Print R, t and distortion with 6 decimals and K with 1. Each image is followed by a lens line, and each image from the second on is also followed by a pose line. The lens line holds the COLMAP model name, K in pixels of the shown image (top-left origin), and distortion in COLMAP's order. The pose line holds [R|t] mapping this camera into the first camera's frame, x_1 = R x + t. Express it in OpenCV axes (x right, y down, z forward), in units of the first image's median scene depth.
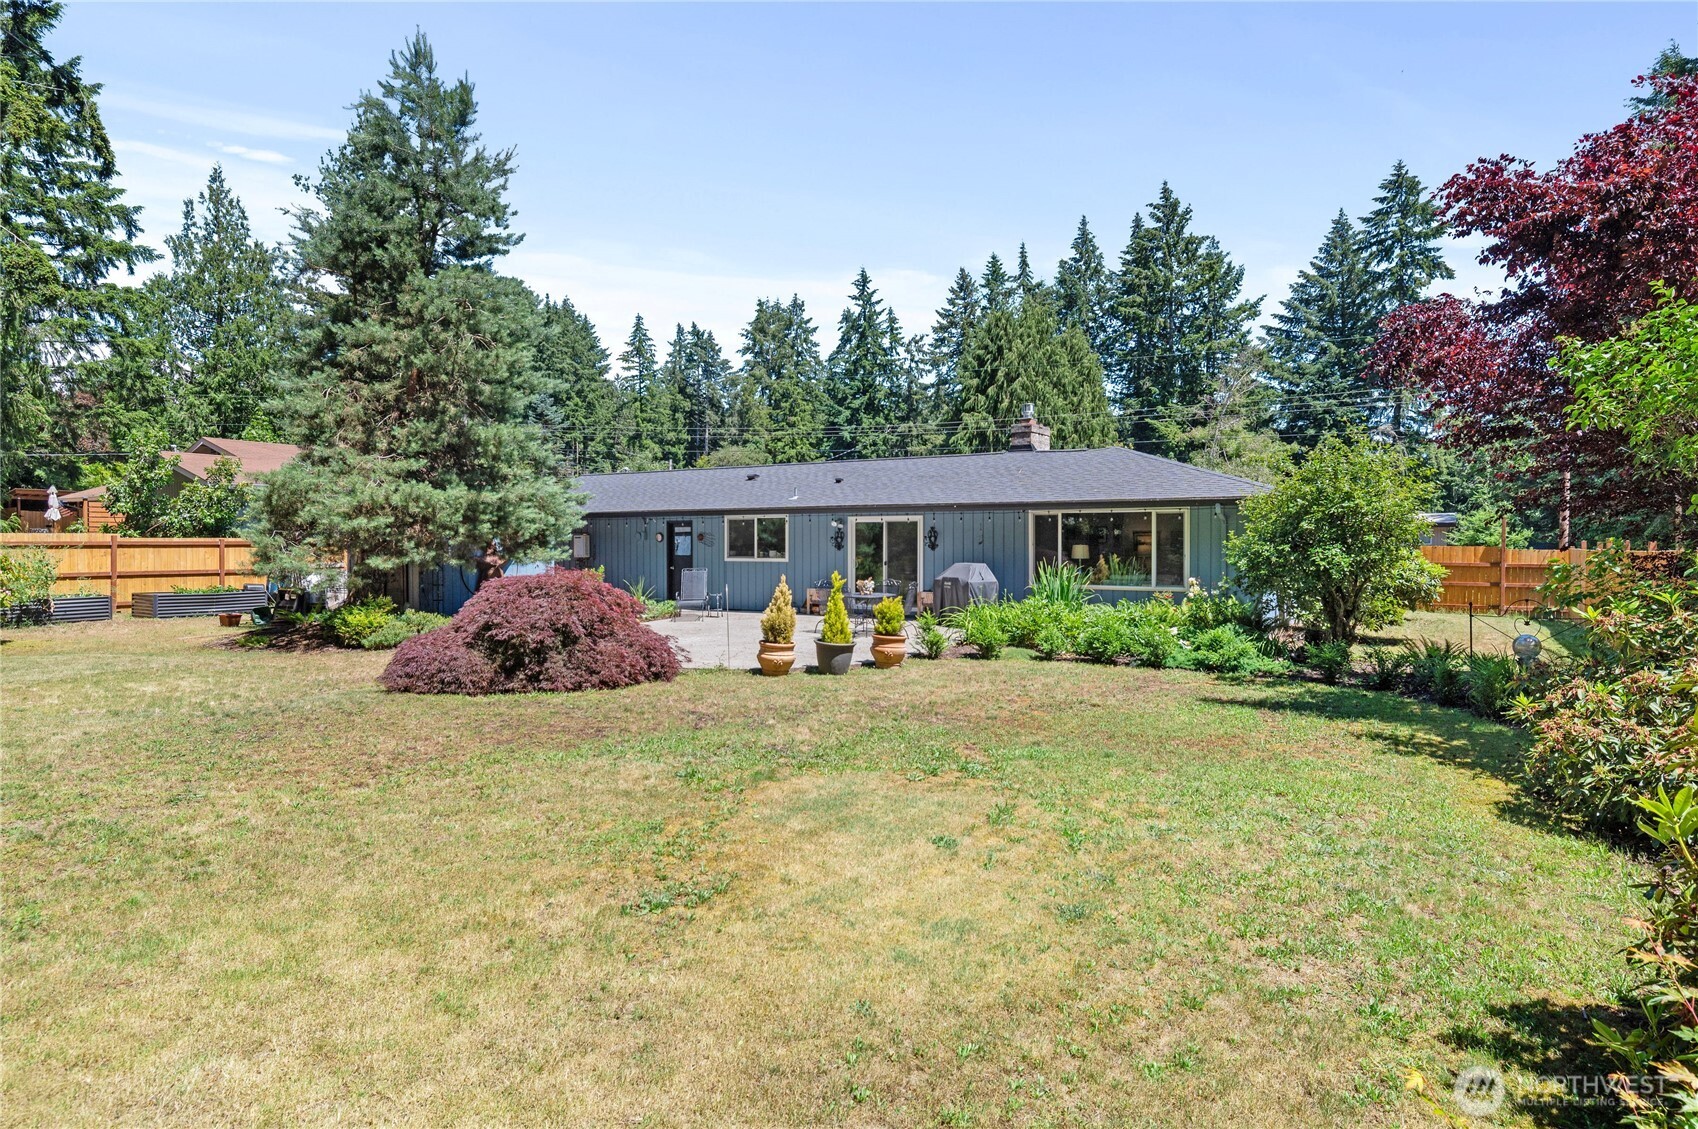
lens RADIAL K [[948.9, 0, 849.0], [0, 948.9, 564.5], [0, 0, 1]] dist [0.002186, -0.033384]
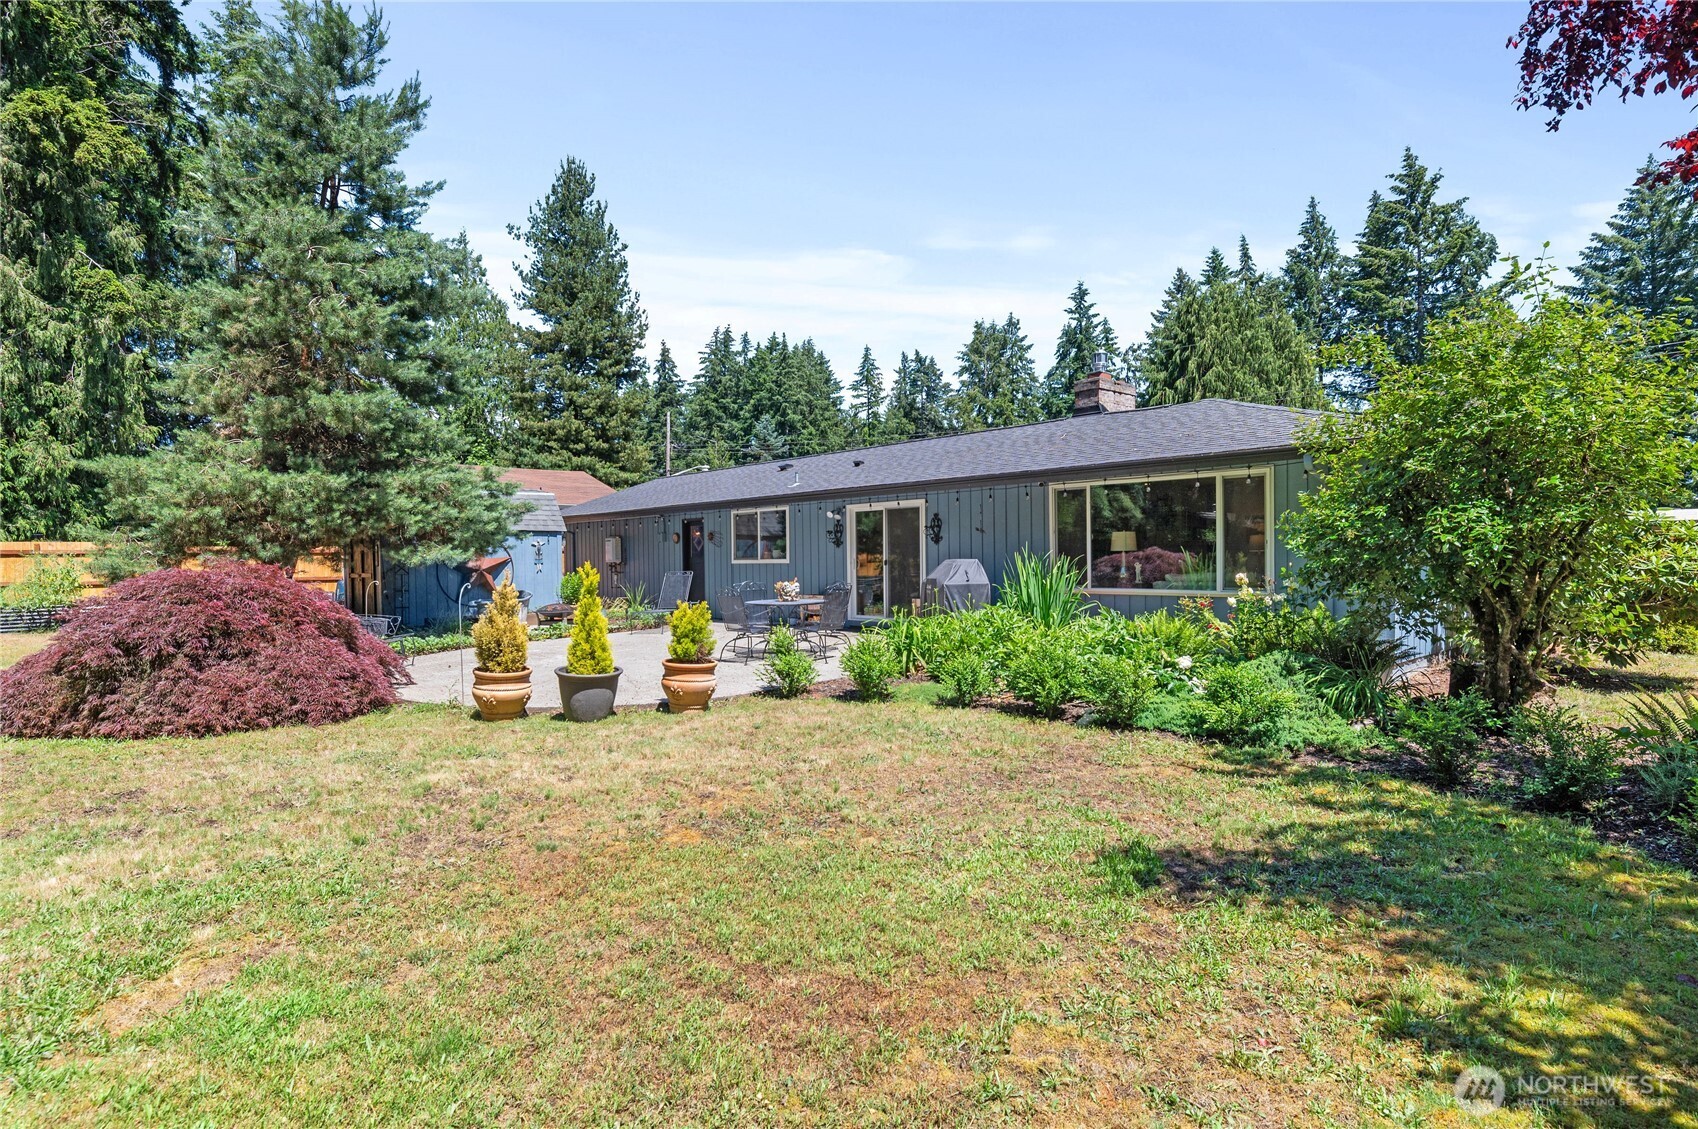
lens RADIAL K [[886.6, 0, 849.0], [0, 886.6, 564.5], [0, 0, 1]] dist [-0.002407, -0.001510]
pose [[0.963960, -0.008585, -0.265910, 0.038056], [0.003837, 0.999824, -0.018368, 0.002524], [0.266021, 0.016686, 0.963823, 0.055136]]
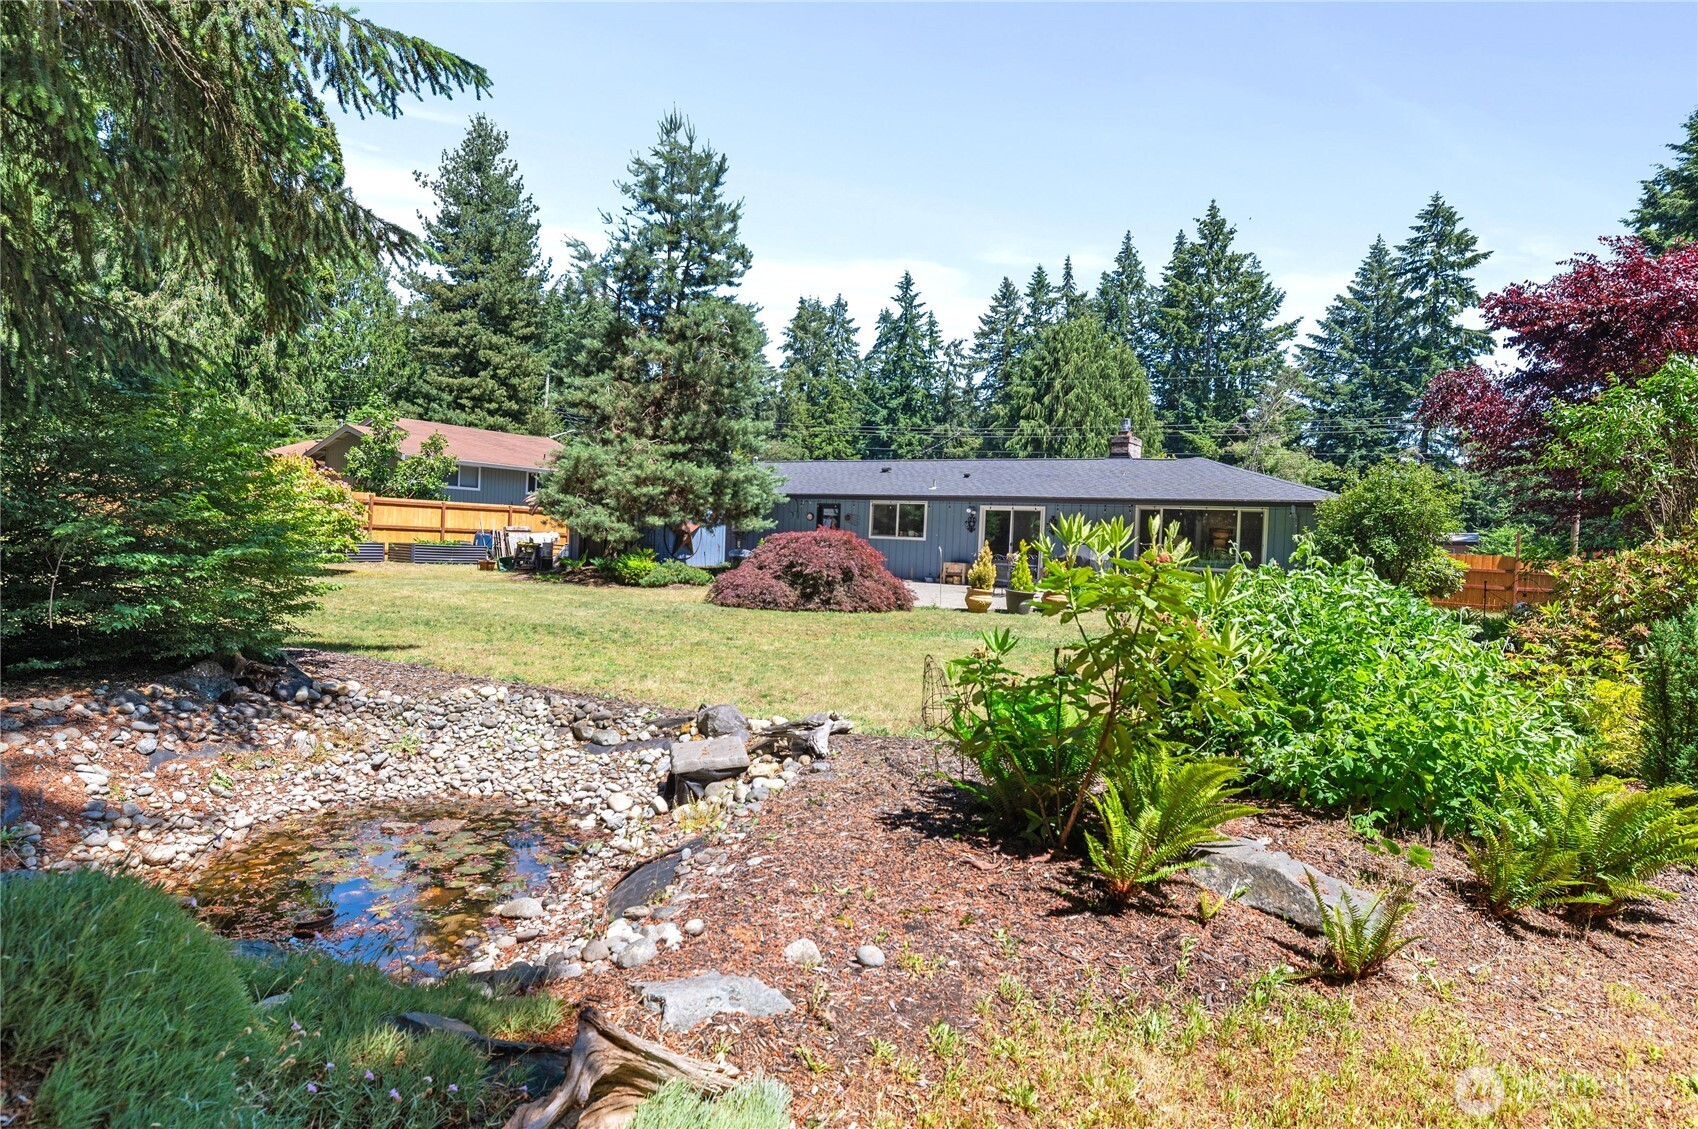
lens RADIAL K [[961.8, 0, 849.0], [0, 961.8, 564.5], [0, 0, 1]] dist [0.002810, -0.033394]
pose [[0.998957, 0.044664, -0.009539, -0.029891], [-0.044659, 0.999002, 0.000731, 0.006333], [0.009562, -0.000304, 0.999954, -0.047149]]
